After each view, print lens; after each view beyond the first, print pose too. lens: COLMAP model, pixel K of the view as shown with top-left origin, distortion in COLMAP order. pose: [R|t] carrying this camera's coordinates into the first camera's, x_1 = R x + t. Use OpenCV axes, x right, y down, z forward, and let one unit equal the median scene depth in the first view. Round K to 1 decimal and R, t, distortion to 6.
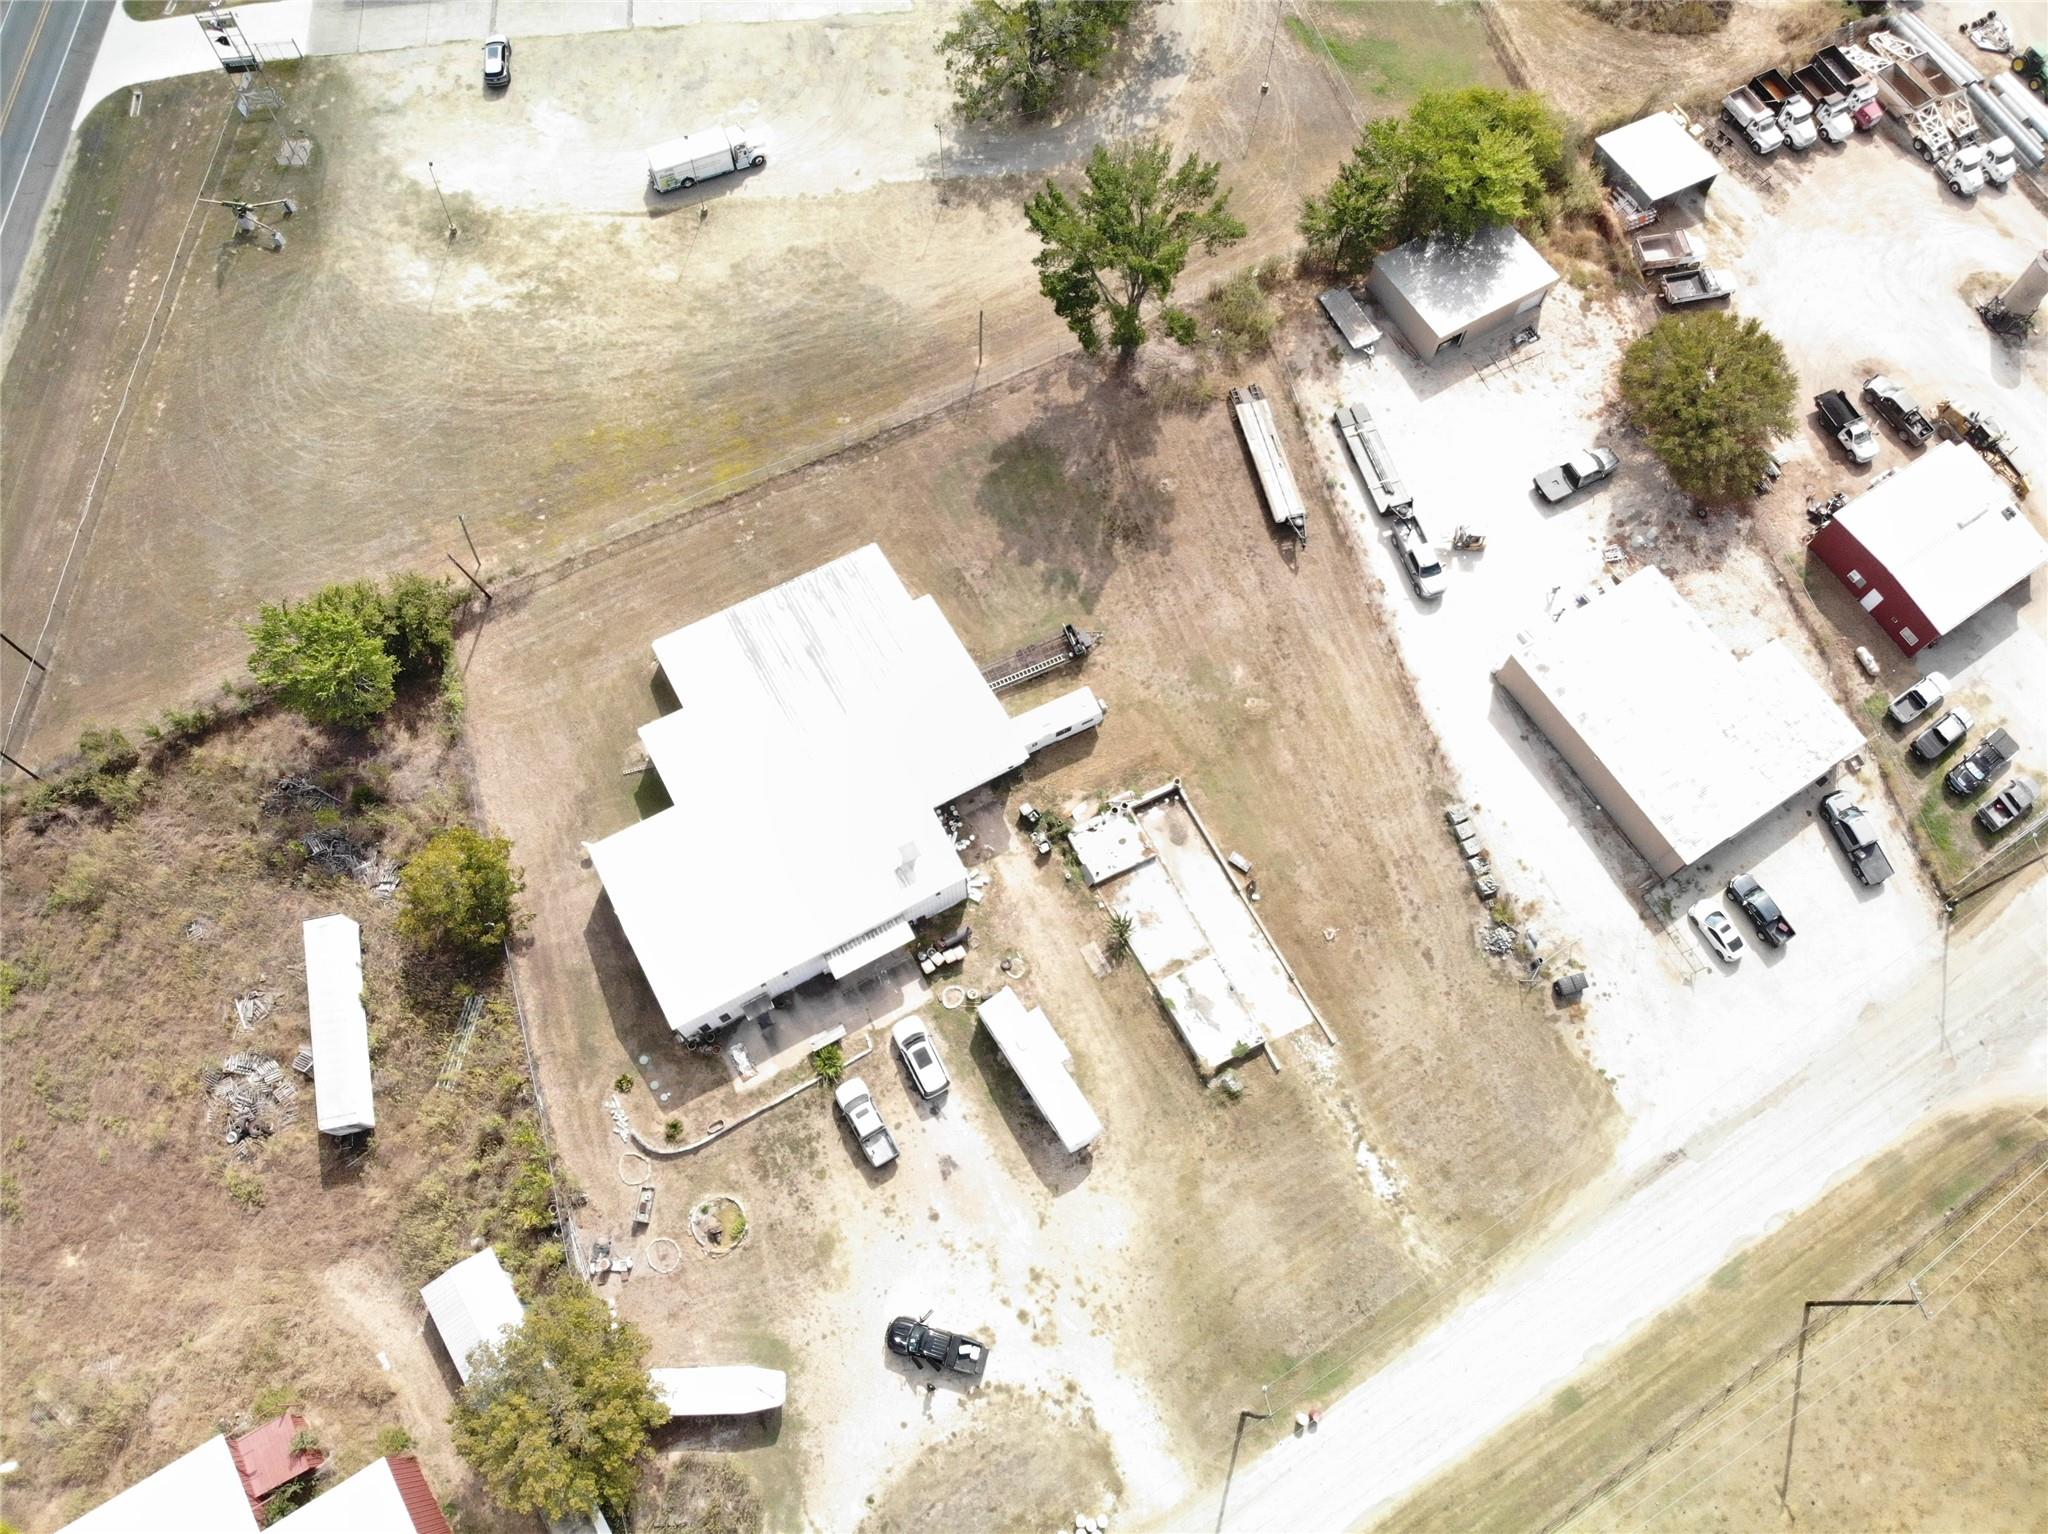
lens RADIAL K [[1490.7, 0, 1019.9], [0, 1490.7, 763.7], [0, 0, 1]] dist [0.102633, -0.257764]
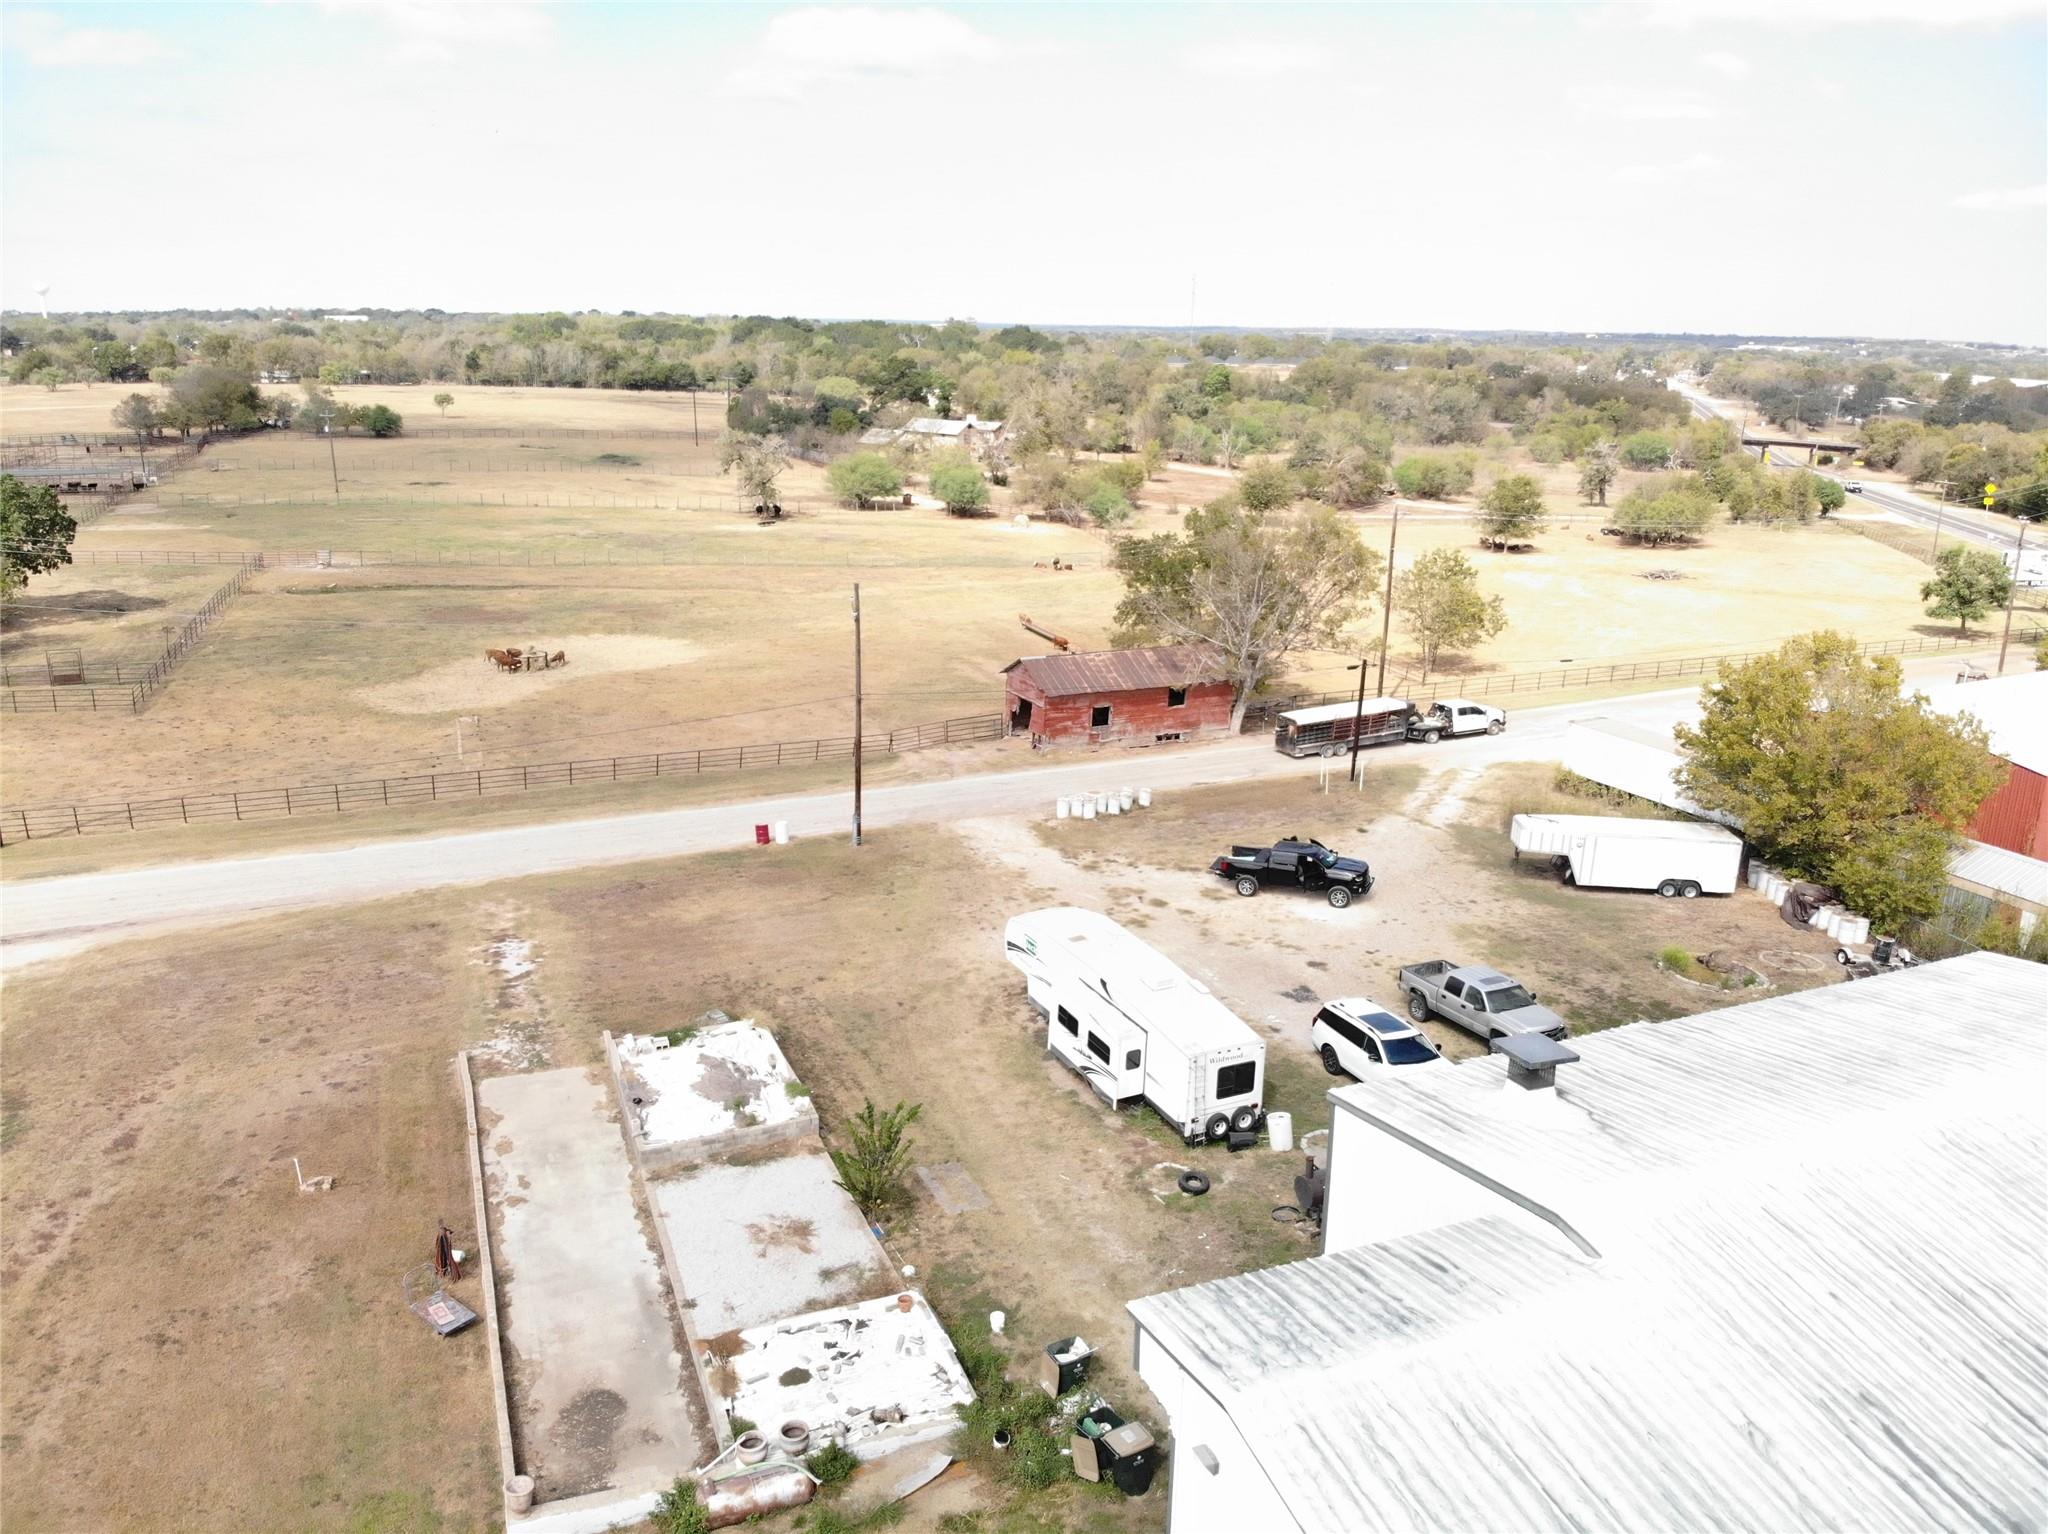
lens RADIAL K [[1496.9, 0, 1017.8], [0, 1496.9, 759.2], [0, 0, 1]] dist [0.079375, -0.209422]
pose [[-0.993782, -0.060954, 0.093178, 0.005761], [0.086728, 0.101047, 0.991094, -0.245746], [-0.069826, 0.993013, -0.095132, 0.897424]]
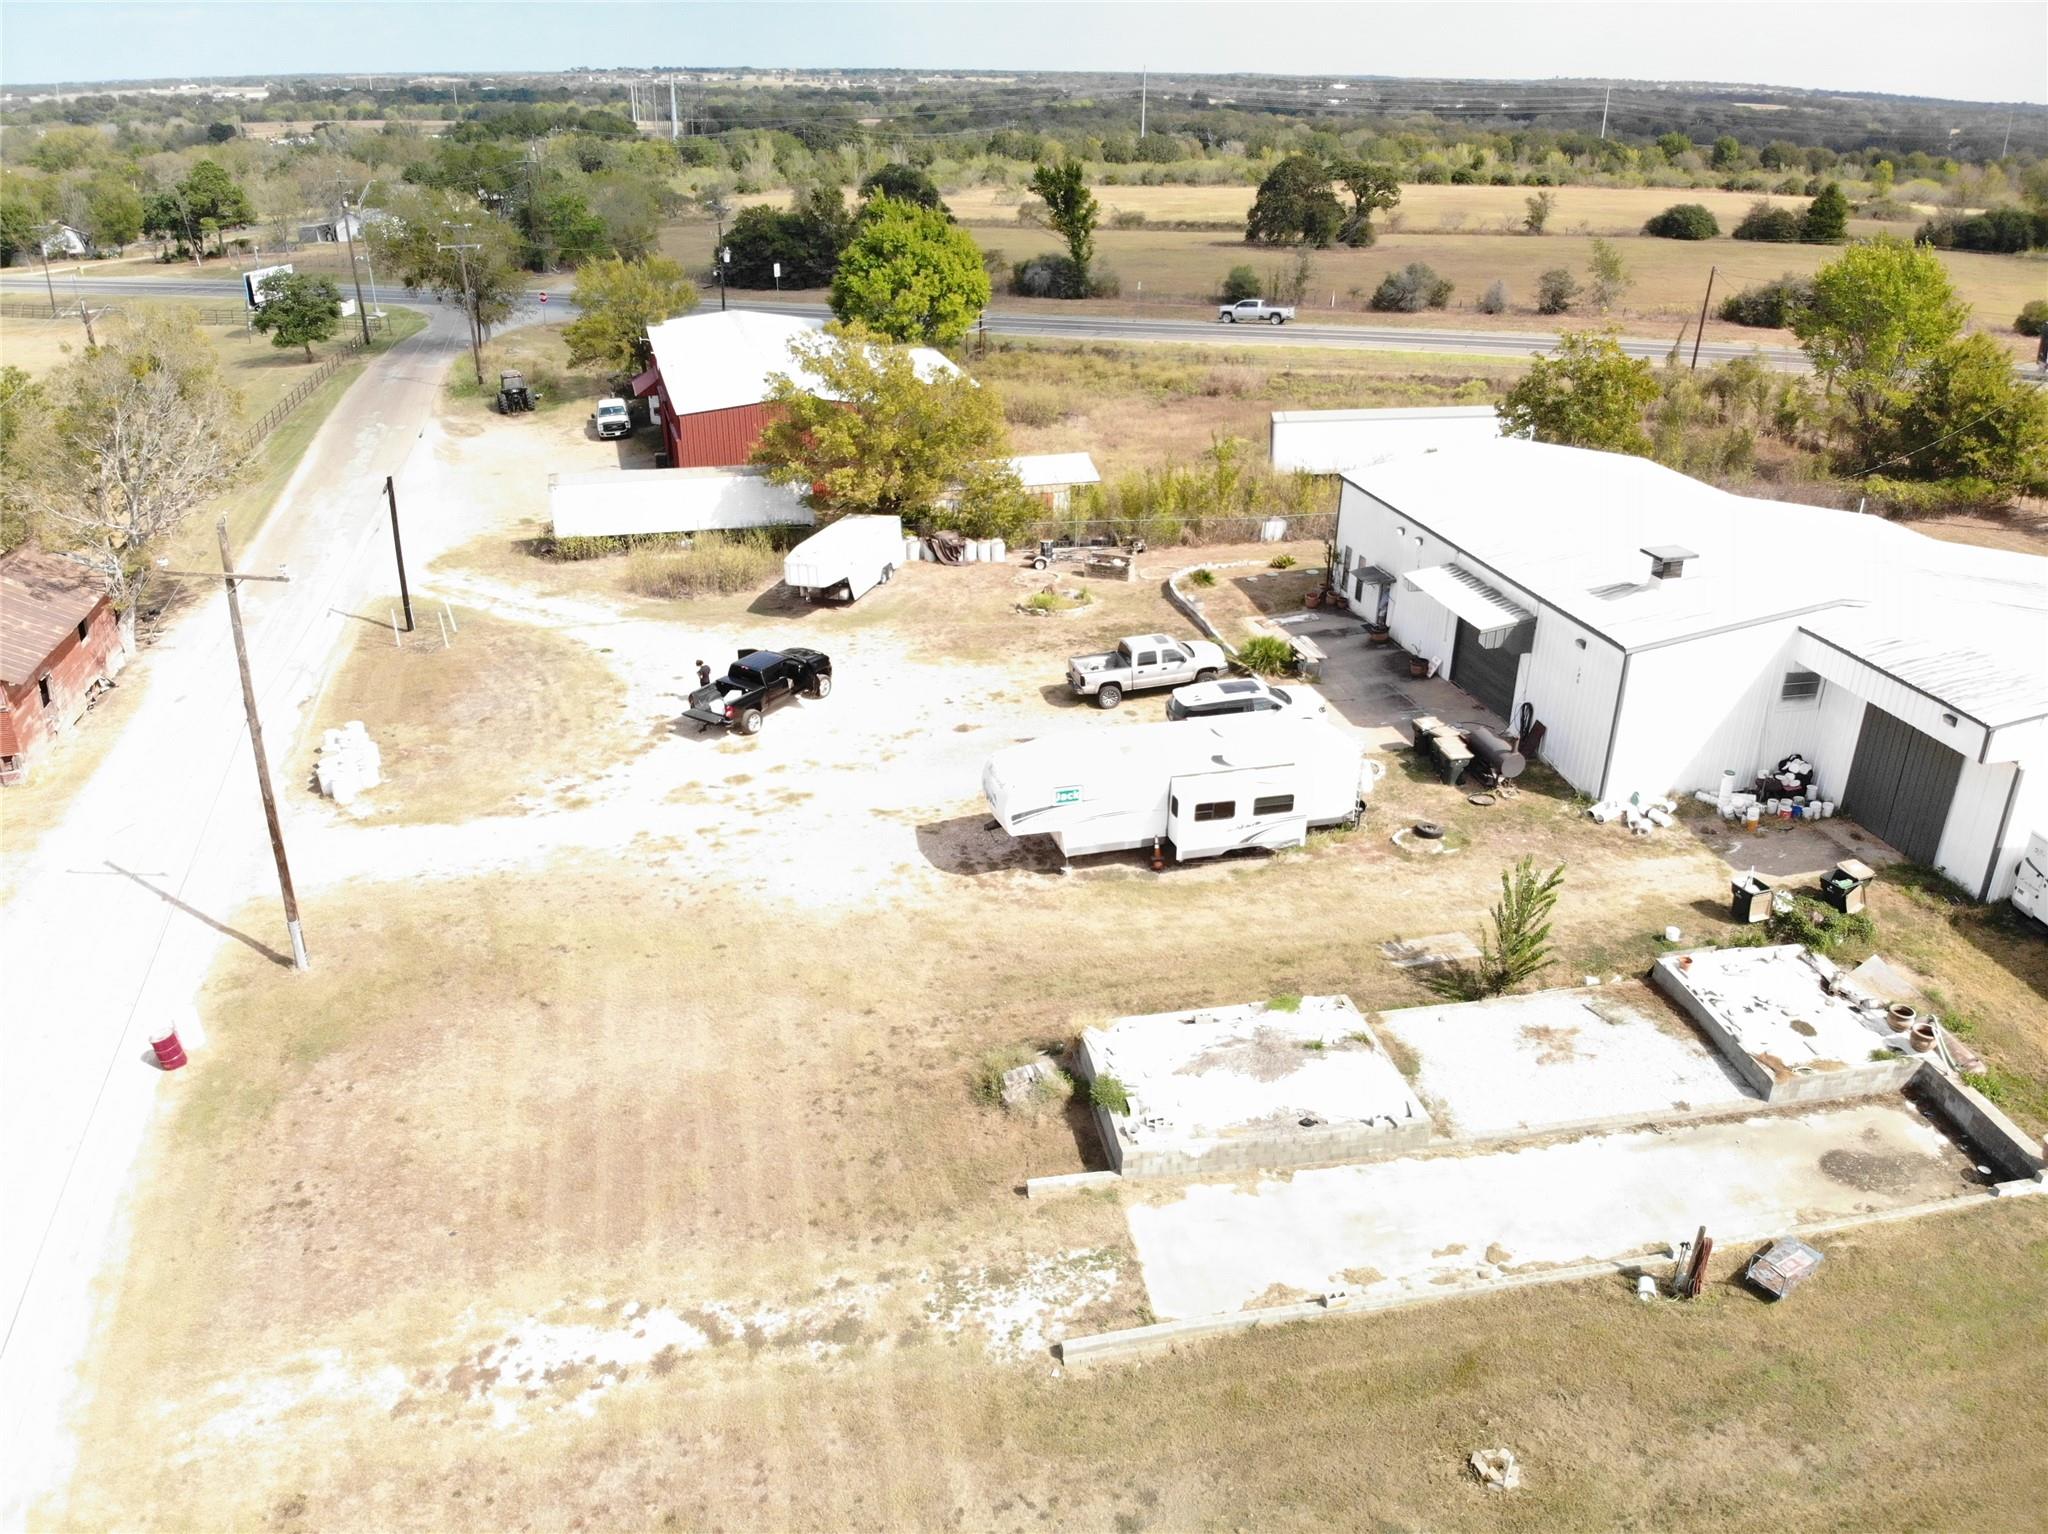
lens RADIAL K [[1446.4, 0, 994.9], [0, 1446.4, 835.0], [0, 0, 1]] dist [0.058271, -0.189352]
pose [[-0.309791, 0.421125, -0.852457, 0.373727], [-0.885186, 0.199553, 0.420267, 0.067590], [0.347095, 0.884778, 0.310954, 0.795357]]
